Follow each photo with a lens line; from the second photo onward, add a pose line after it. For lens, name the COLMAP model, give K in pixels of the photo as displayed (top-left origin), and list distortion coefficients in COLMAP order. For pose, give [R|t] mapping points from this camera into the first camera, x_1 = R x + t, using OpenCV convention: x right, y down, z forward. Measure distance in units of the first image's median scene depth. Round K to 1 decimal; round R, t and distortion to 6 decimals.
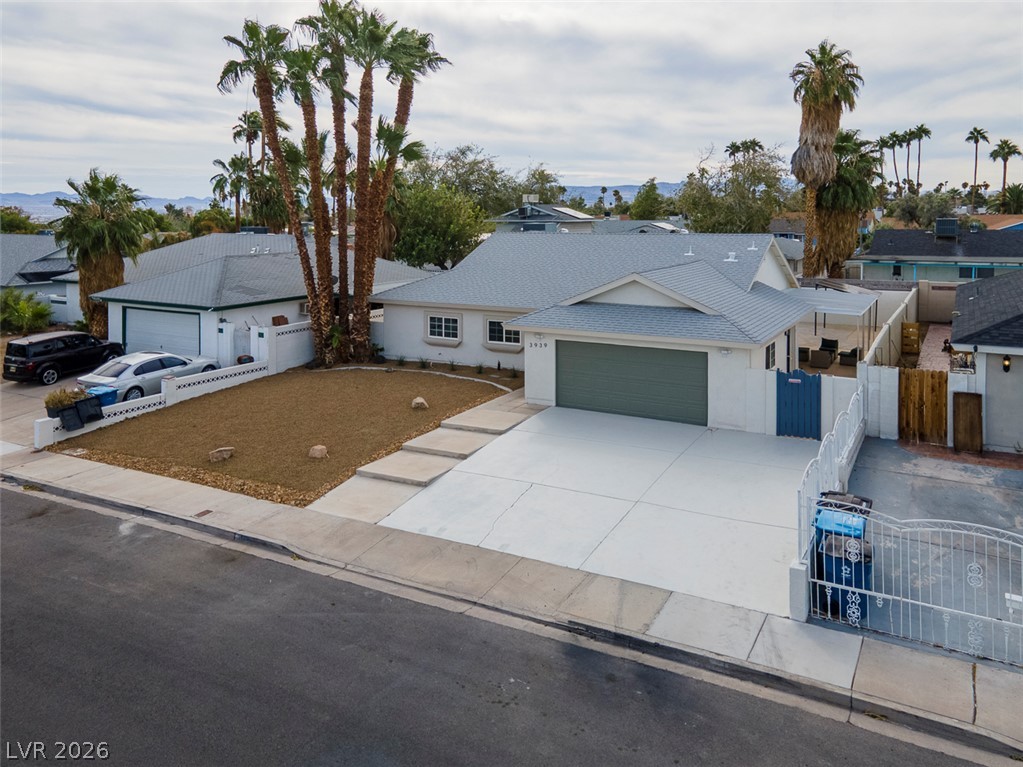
lens RADIAL K [[797.5, 0, 513.1], [0, 797.5, 235.5], [0, 0, 1]] dist [0.010470, 0.010645]
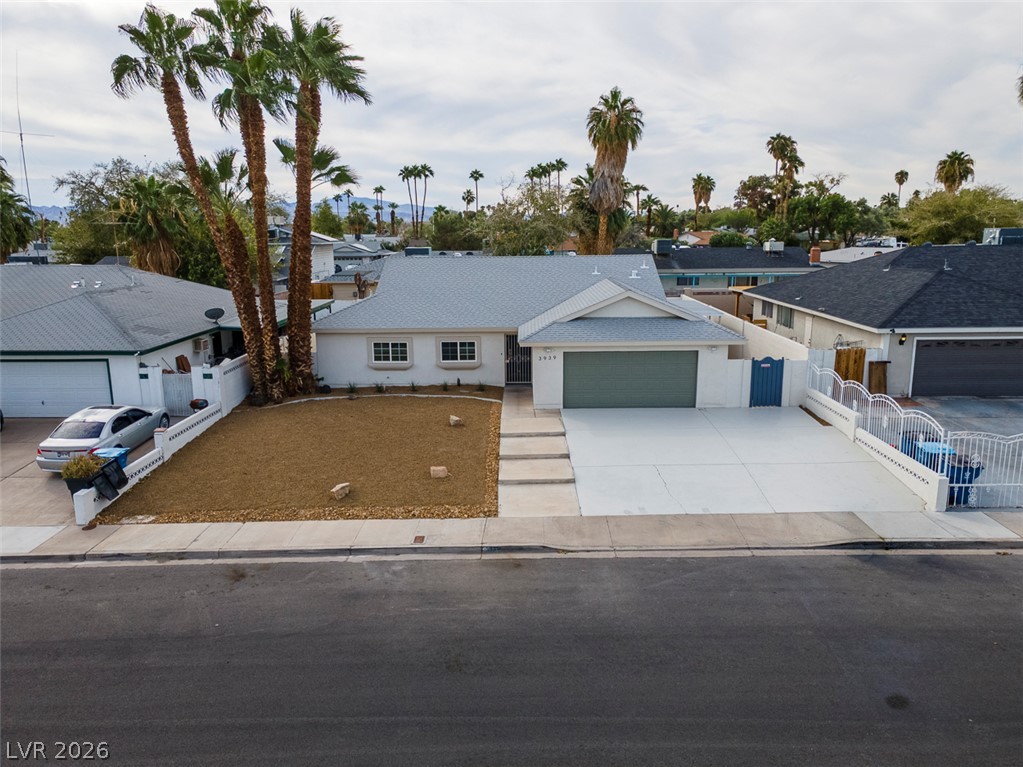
lens RADIAL K [[744.2, 0, 513.5], [0, 744.2, 389.7], [0, 0, 1]] dist [0.010114, 0.071843]
pose [[0.876758, -0.106121, 0.469077, -0.524041], [0.021063, 0.982888, 0.182994, -0.014285], [-0.480470, -0.150562, 0.863990, 0.096574]]
